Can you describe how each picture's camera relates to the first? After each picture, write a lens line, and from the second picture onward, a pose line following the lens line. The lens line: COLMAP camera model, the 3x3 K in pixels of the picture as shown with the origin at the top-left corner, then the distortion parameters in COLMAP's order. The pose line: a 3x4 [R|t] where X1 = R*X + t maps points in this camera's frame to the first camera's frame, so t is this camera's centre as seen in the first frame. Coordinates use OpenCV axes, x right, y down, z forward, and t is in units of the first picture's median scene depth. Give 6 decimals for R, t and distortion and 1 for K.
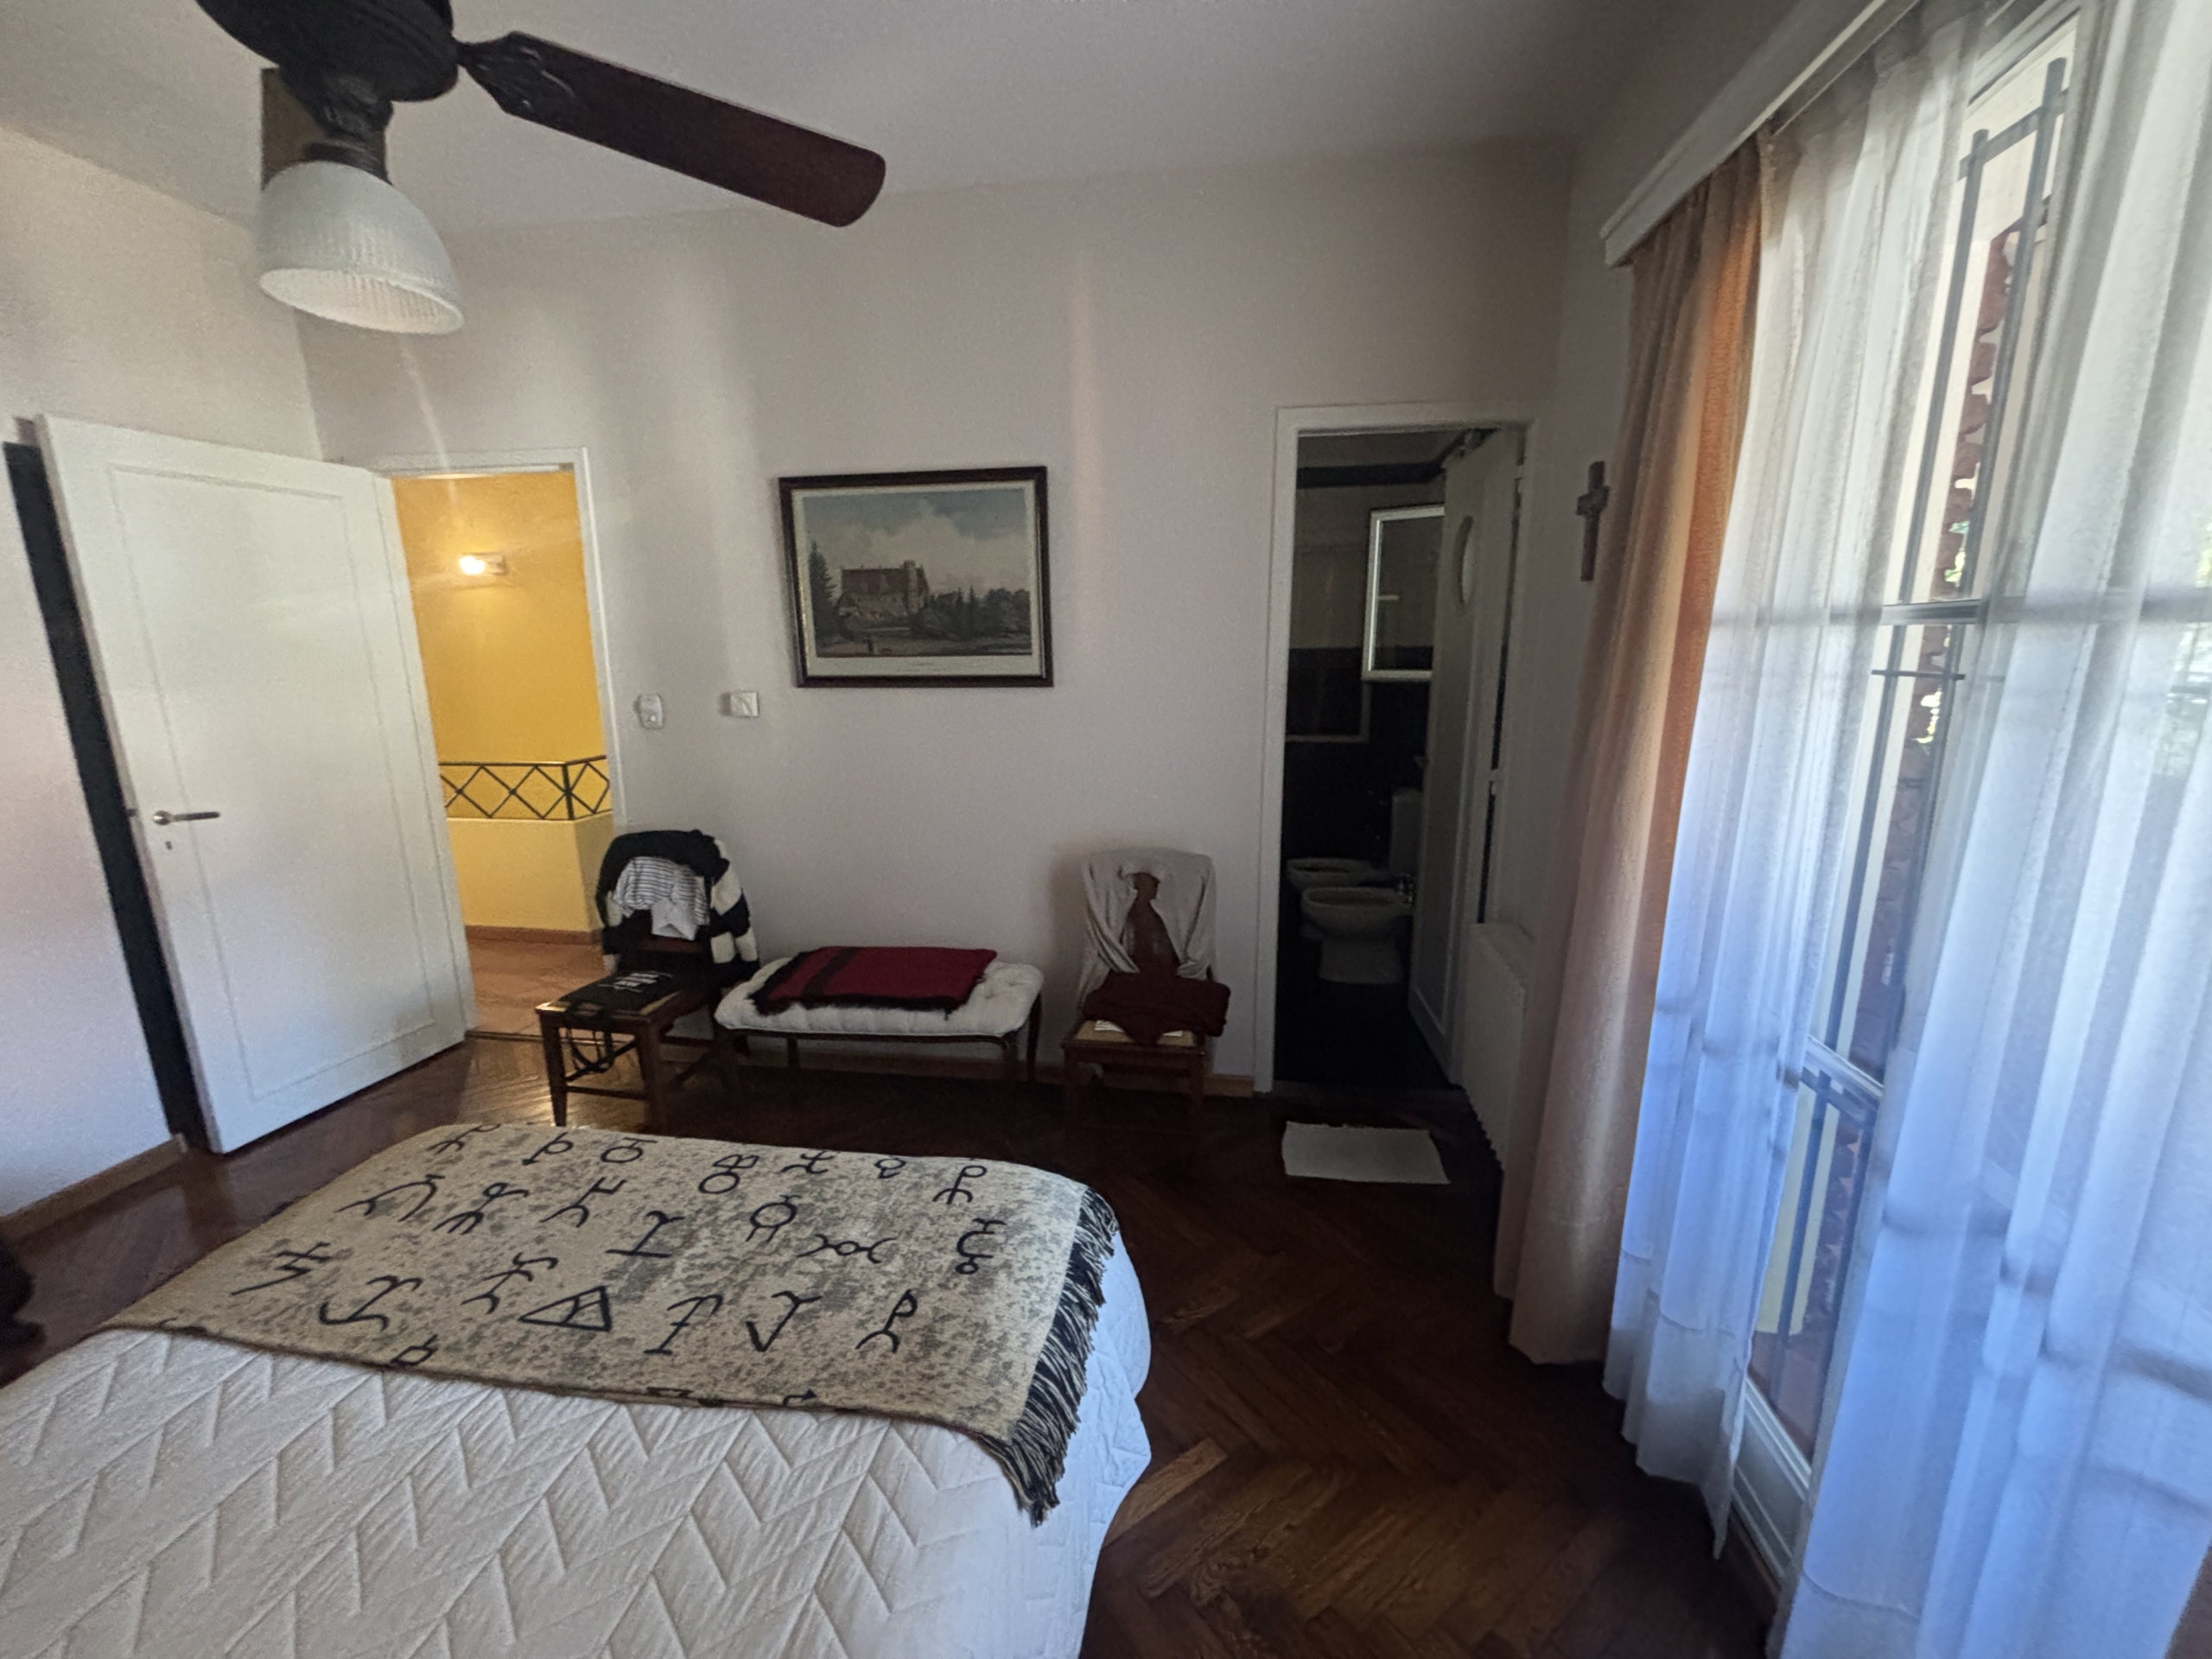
lens RADIAL K [[894.9, 0, 1105.9], [0, 894.9, 830.2], [0, 0, 1]] dist [0.006101, 0.000351]
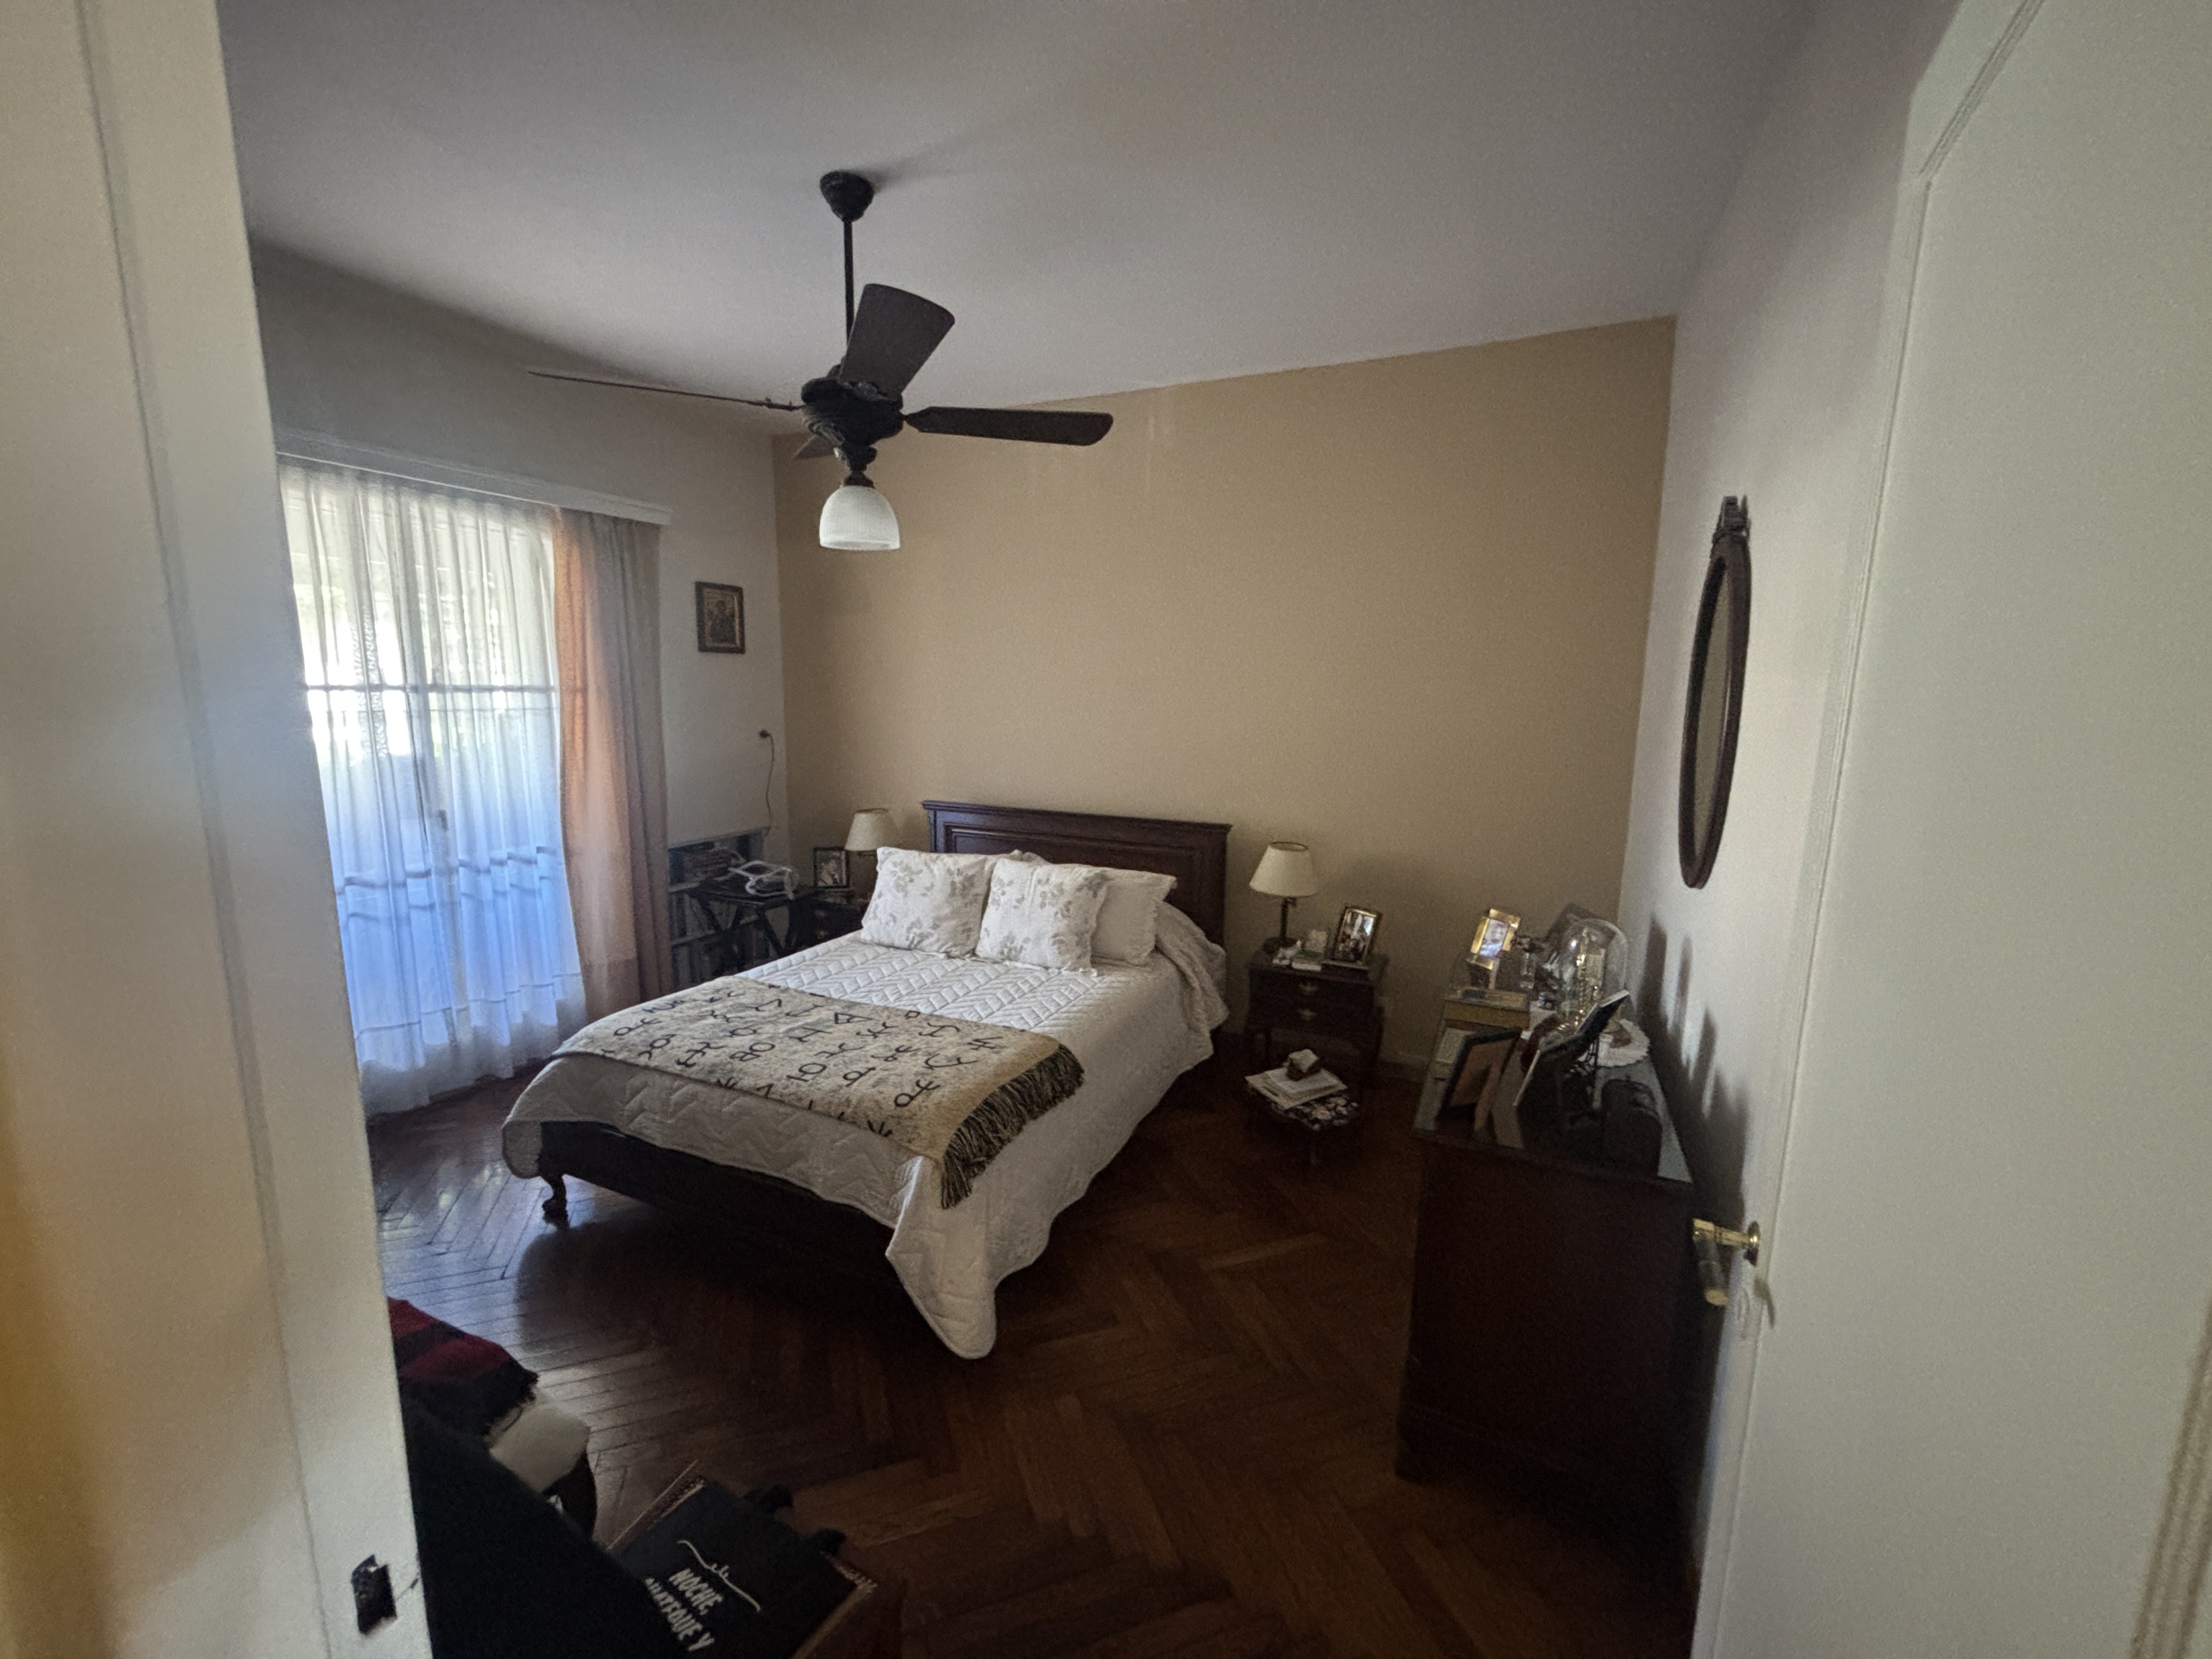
lens RADIAL K [[894.9, 0, 1108.2], [0, 894.9, 833.4], [0, 0, 1]] dist [0.006101, 0.000351]
pose [[-0.961539, -0.046535, 0.270698, -1.509391], [0.053555, 0.934865, 0.350941, -0.497530], [-0.269397, 0.351941, -0.896417, 2.248012]]
